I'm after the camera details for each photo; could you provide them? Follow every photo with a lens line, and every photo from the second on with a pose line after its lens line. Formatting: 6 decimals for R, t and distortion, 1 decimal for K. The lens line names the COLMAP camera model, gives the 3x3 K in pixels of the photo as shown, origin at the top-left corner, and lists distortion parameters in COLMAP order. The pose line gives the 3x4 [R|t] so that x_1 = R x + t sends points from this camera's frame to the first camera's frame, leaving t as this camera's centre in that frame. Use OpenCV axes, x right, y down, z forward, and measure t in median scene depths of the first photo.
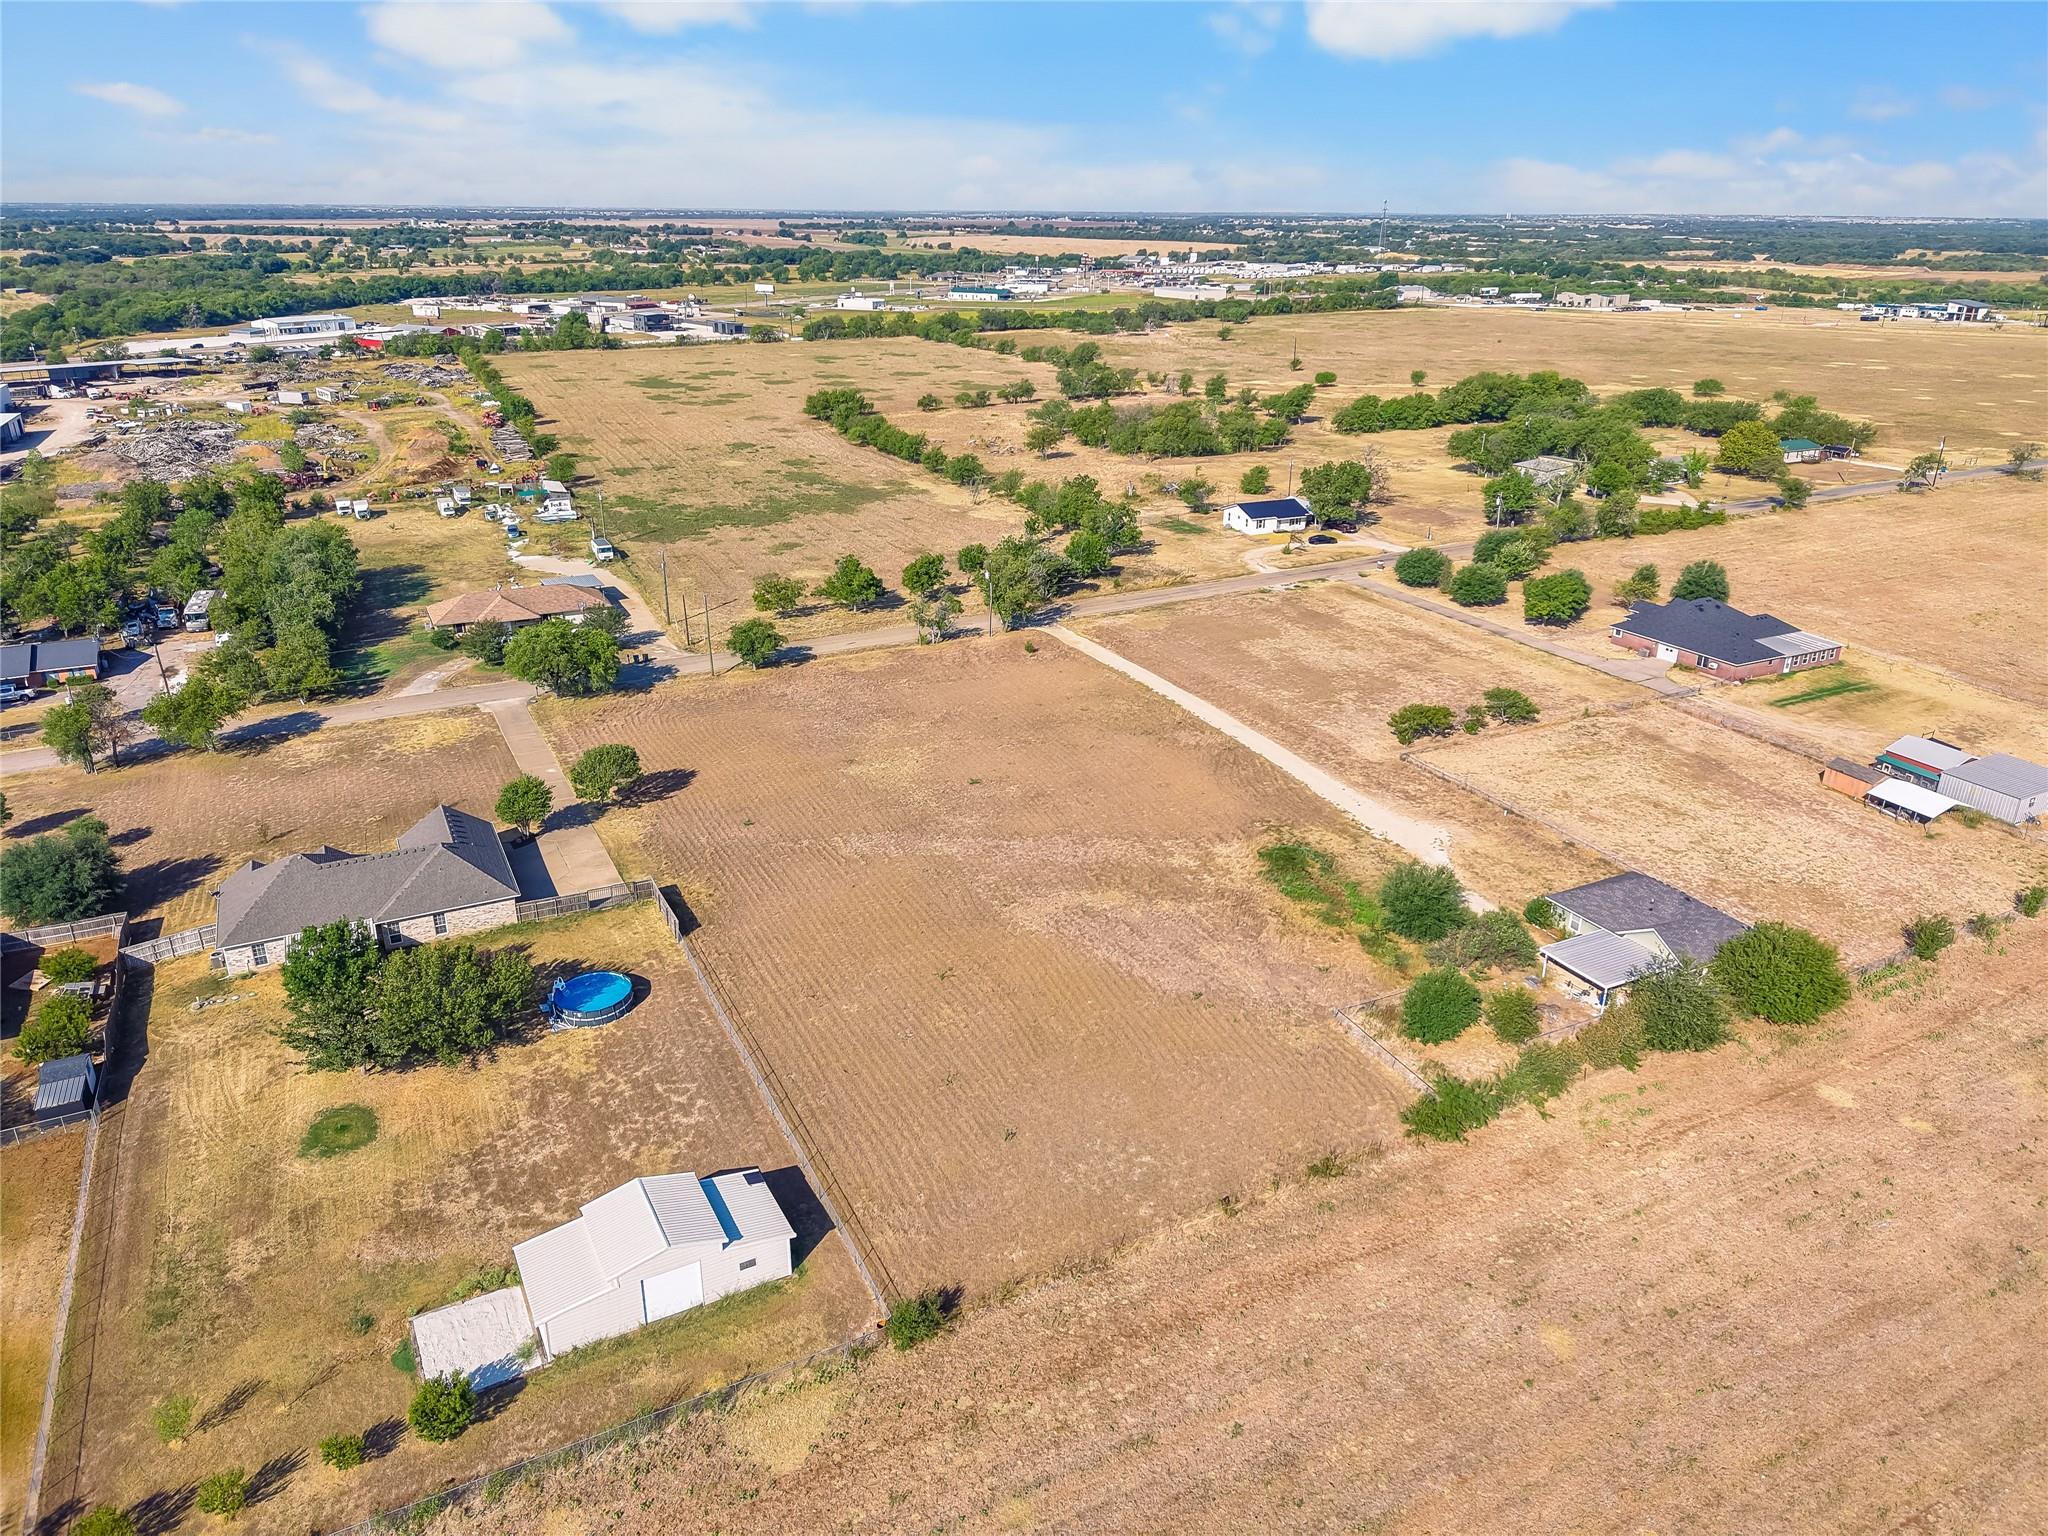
lens RADIAL K [[1365.7, 0, 1018.5], [0, 1365.7, 762.4], [0, 0, 1]] dist [0.039150, -0.038254]
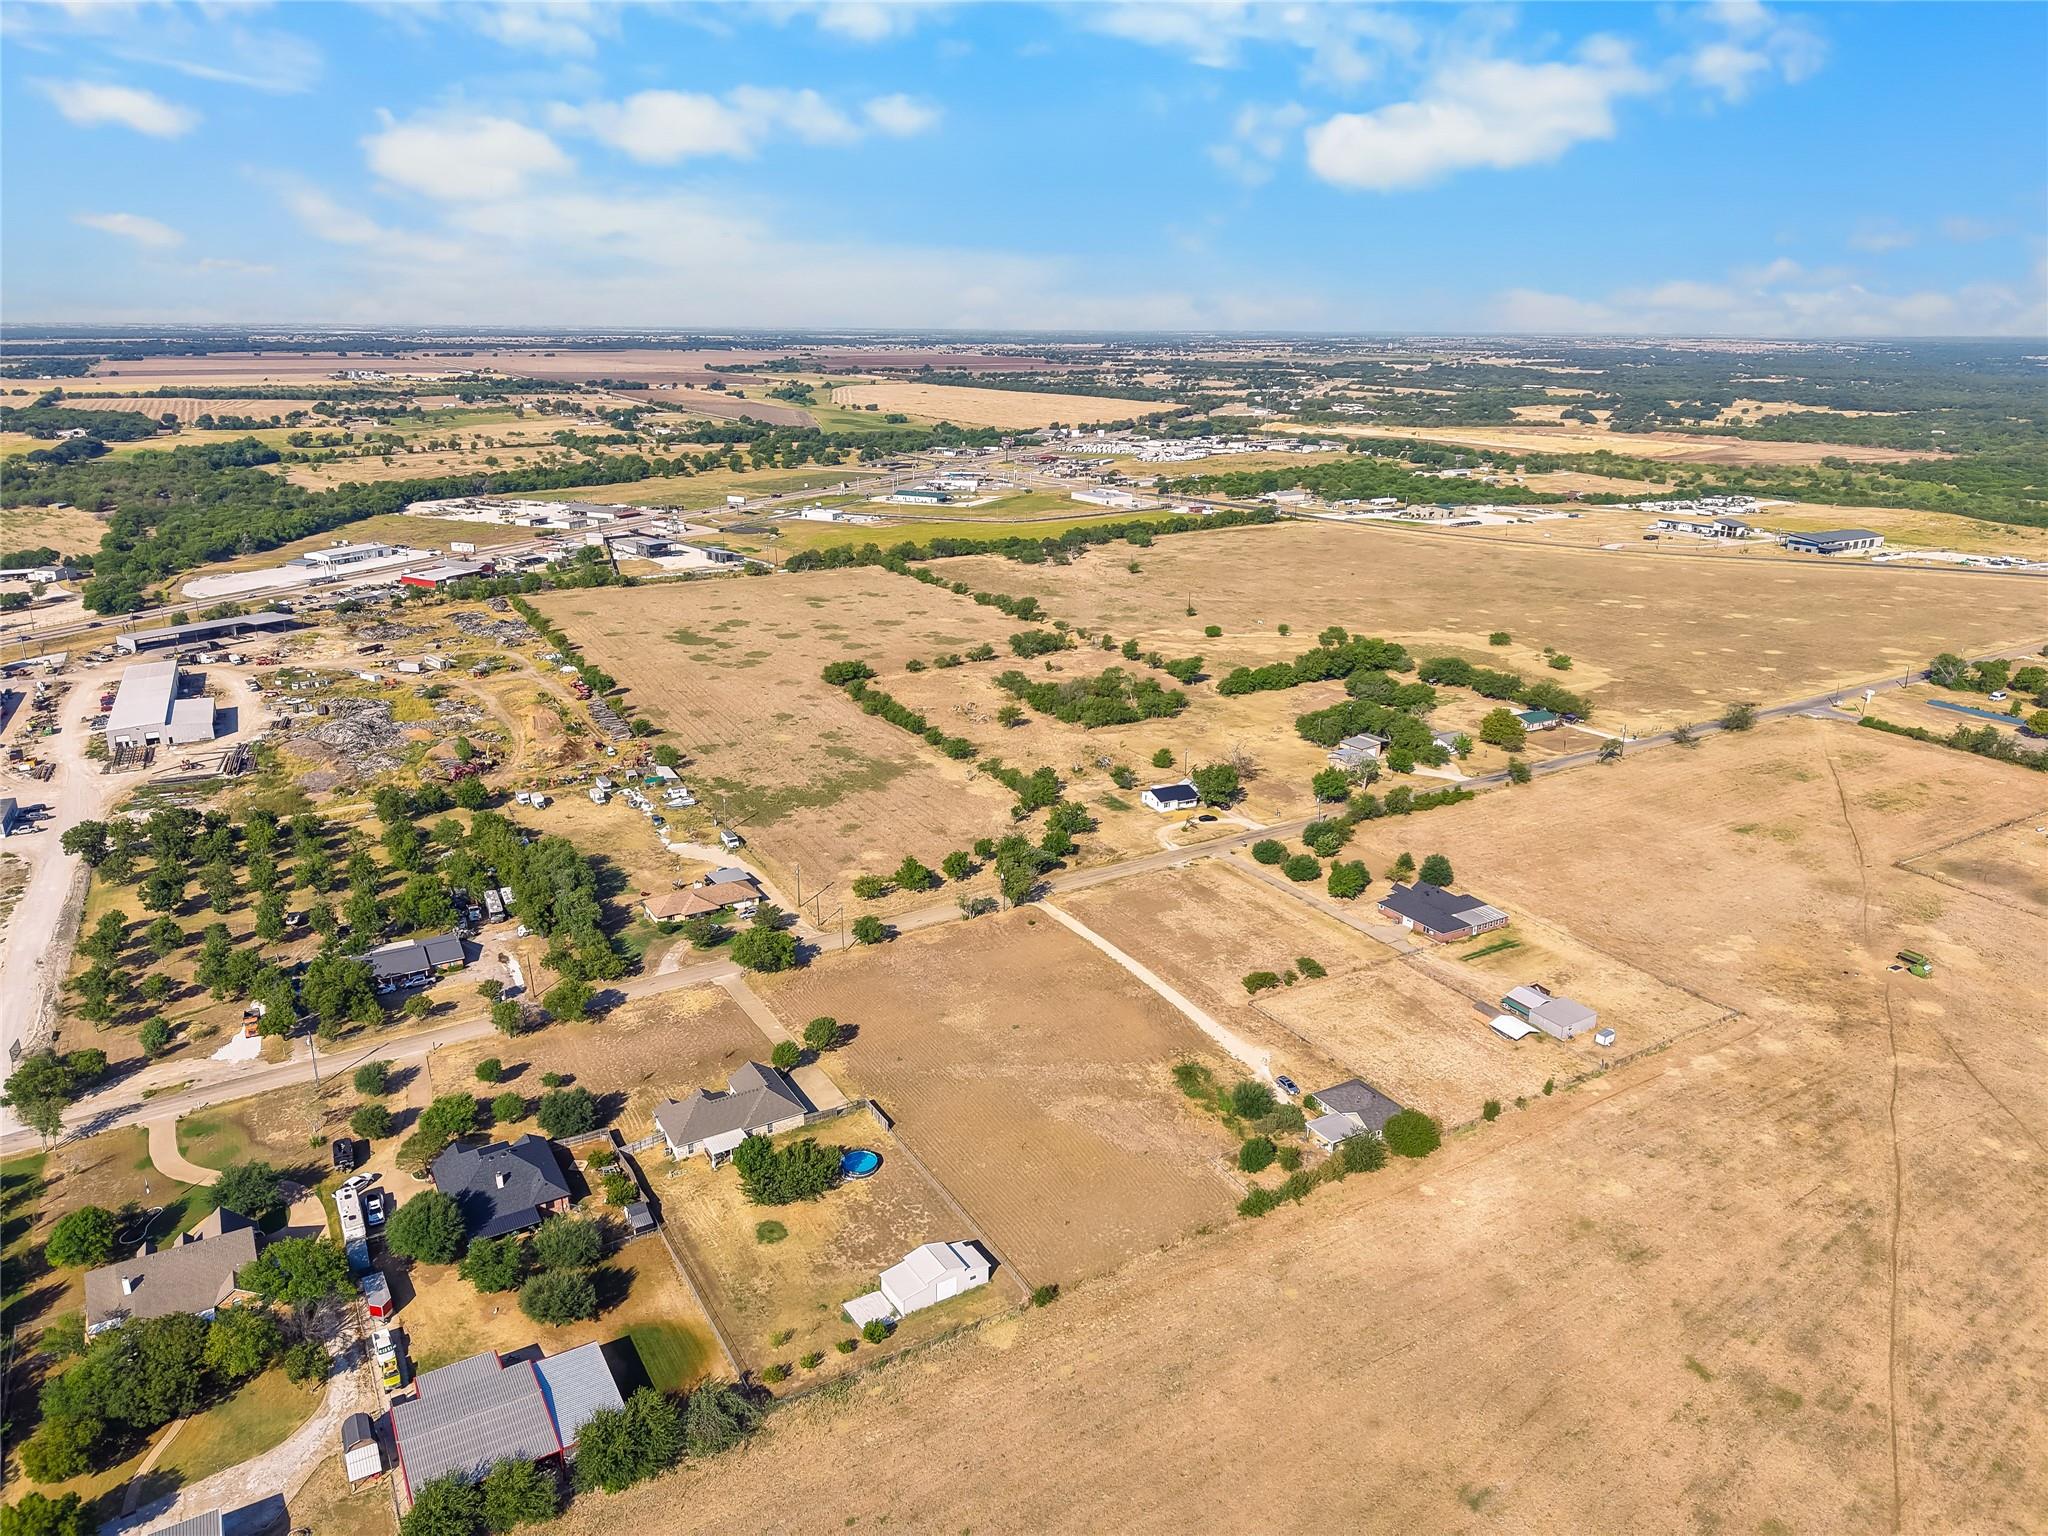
lens RADIAL K [[1365.7, 0, 1015.6], [0, 1365.7, 755.6], [0, 0, 1]] dist [0.039150, -0.038254]
pose [[0.998045, -0.019234, 0.059465, -0.119612], [0.023801, 0.996742, -0.077060, -0.184618], [-0.057789, 0.078325, 0.995252, -0.746690]]
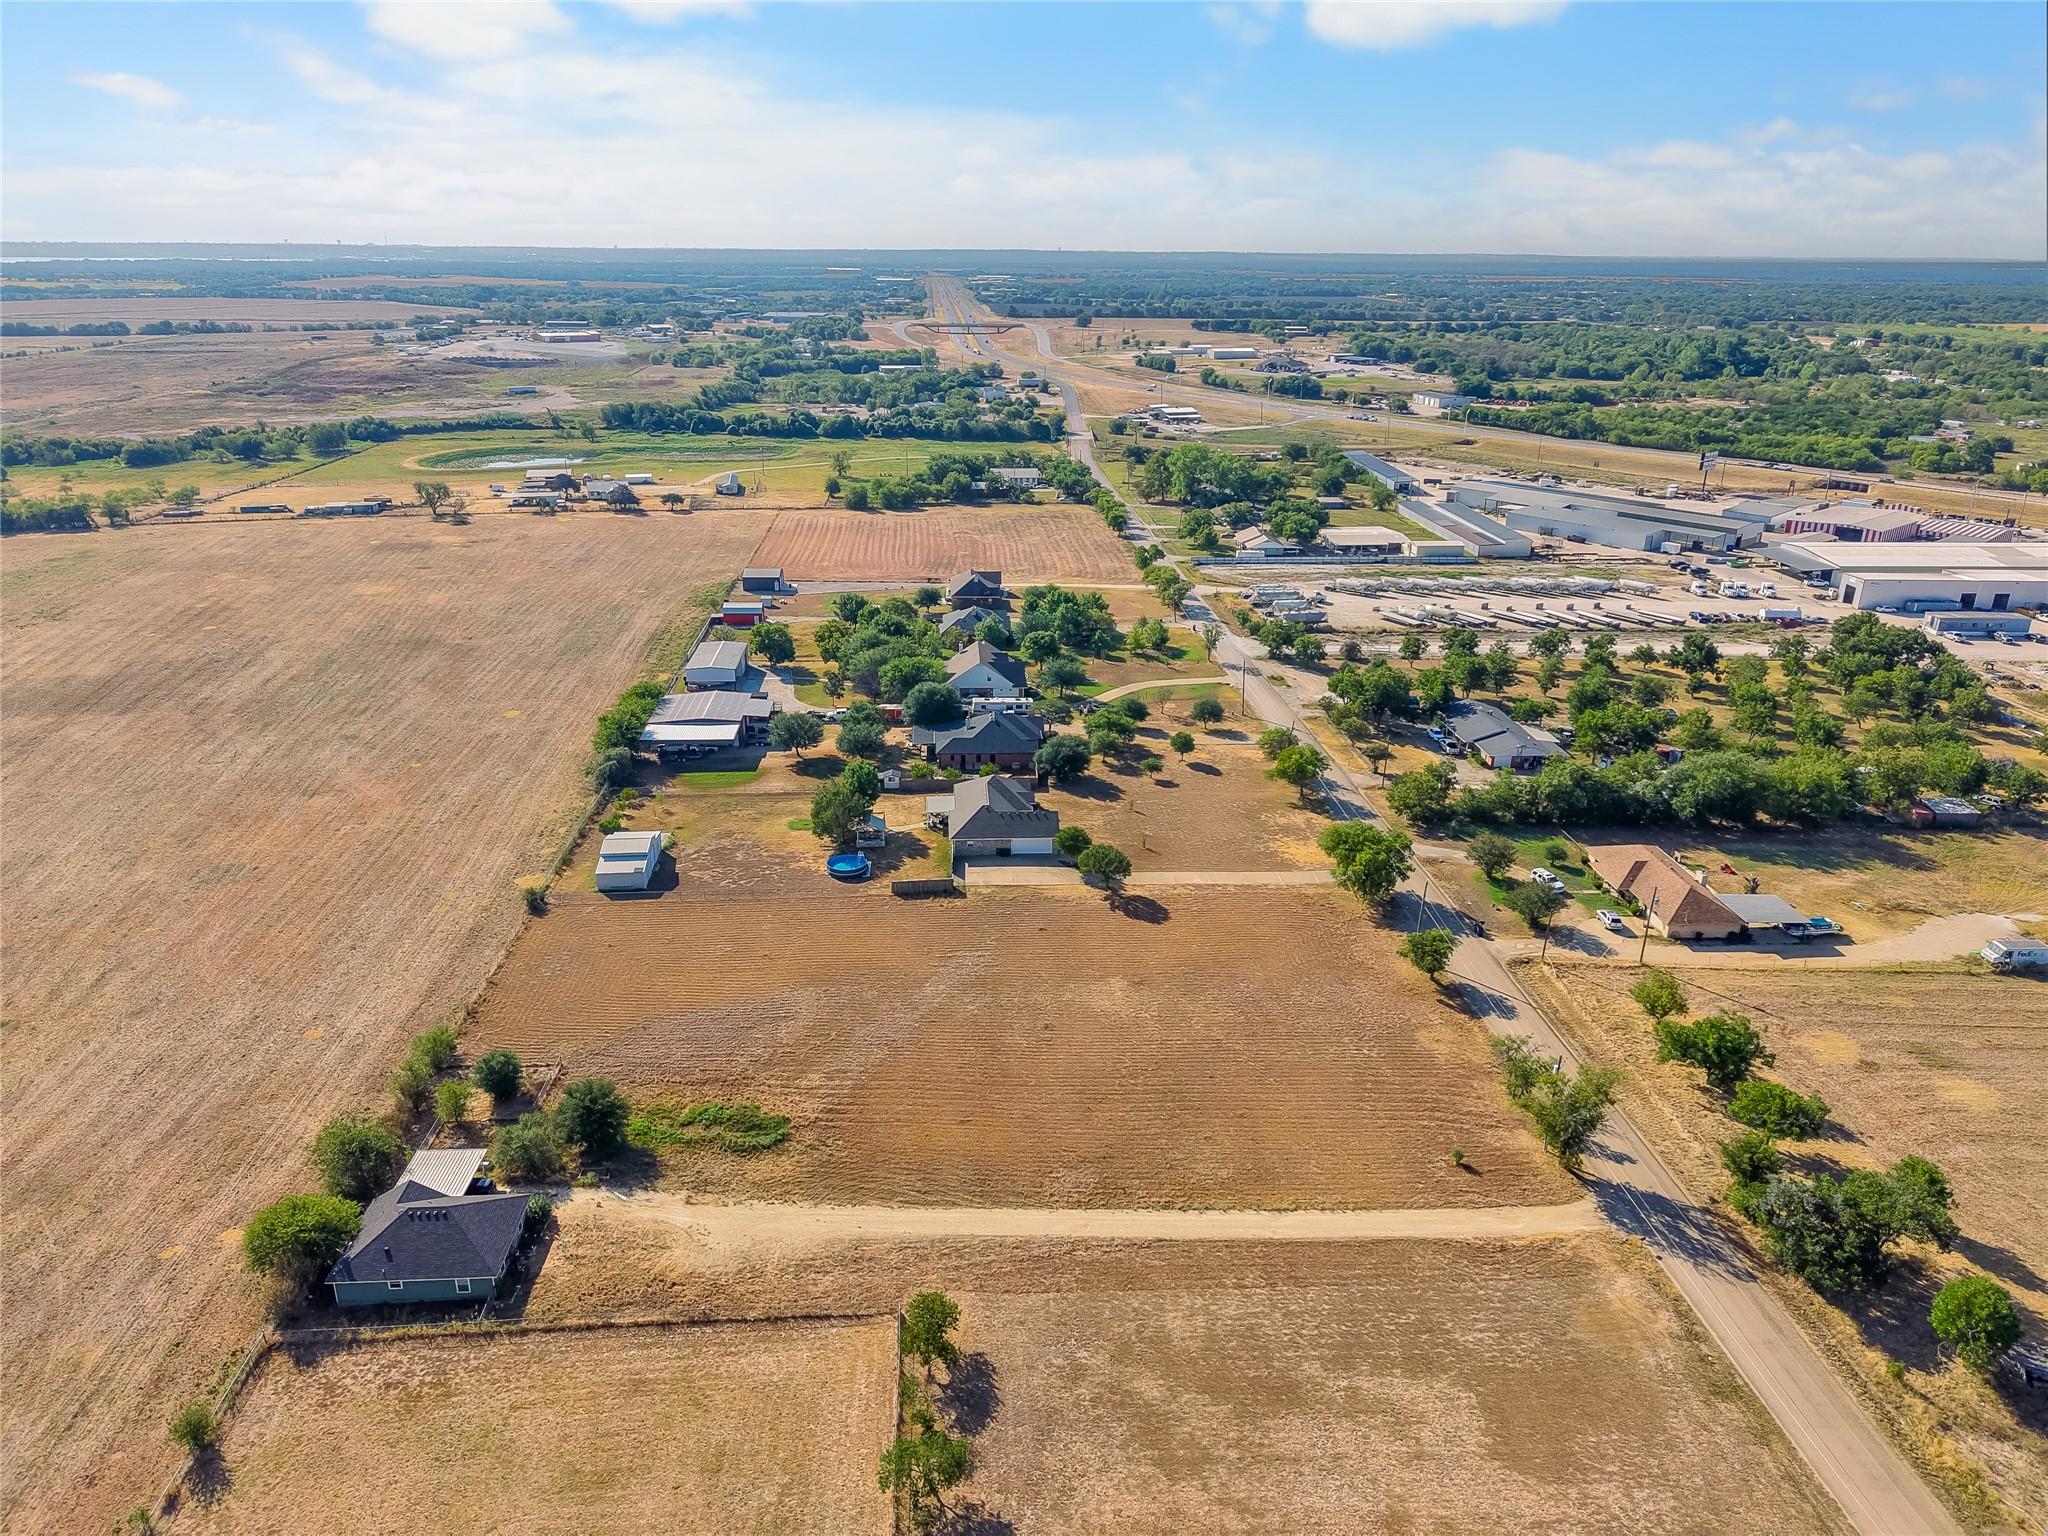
lens RADIAL K [[1365.7, 0, 1013.4], [0, 1365.7, 763.9], [0, 0, 1]] dist [0.039150, -0.038254]
pose [[-0.406059, 0.310614, -0.859439, 0.750421], [-0.351549, 0.814995, 0.460647, -0.573039], [0.843522, 0.489185, -0.221740, 0.999727]]
